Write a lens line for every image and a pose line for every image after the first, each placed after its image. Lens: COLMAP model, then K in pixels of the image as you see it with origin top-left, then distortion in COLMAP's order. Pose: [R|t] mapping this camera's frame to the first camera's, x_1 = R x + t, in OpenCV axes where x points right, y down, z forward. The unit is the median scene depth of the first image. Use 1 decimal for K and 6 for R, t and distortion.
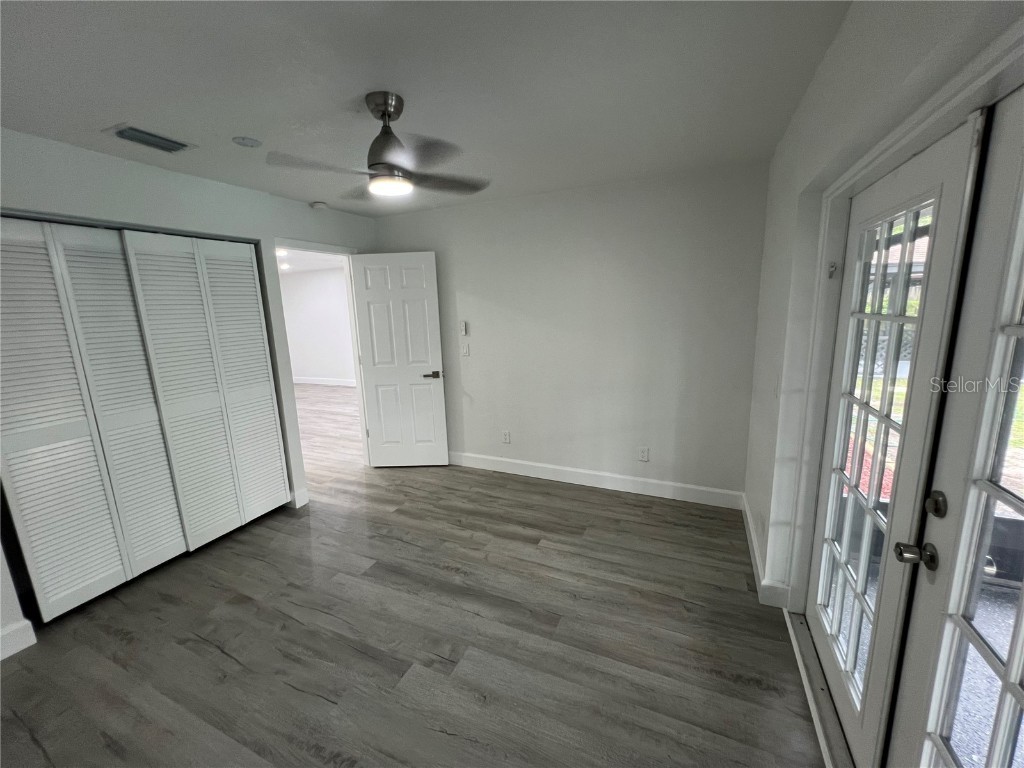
lens RADIAL K [[411.2, 0, 513.1], [0, 411.2, 382.8], [0, 0, 1]] dist [0.001412, 0.000296]
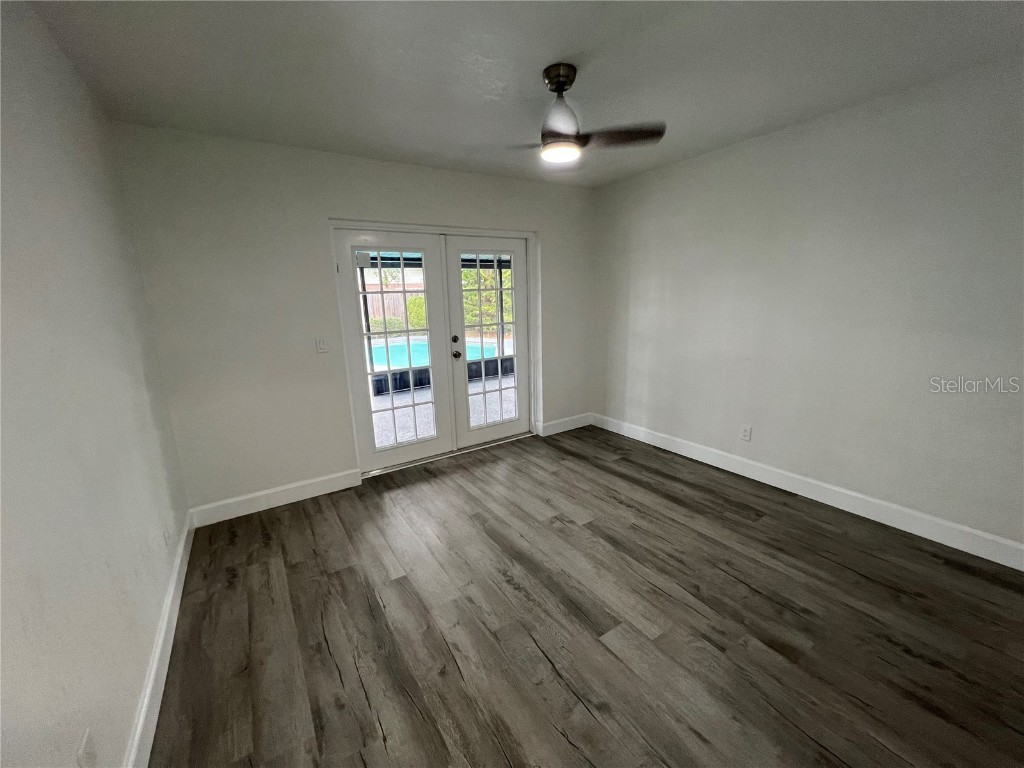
lens RADIAL K [[411.2, 0, 512.1], [0, 411.2, 384.4], [0, 0, 1]] dist [0.001412, 0.000296]
pose [[-0.839081, -0.061522, 0.540517, -0.600626], [0.156869, 0.924016, 0.348691, -0.223640], [-0.520898, 0.377371, -0.765674, 1.566774]]
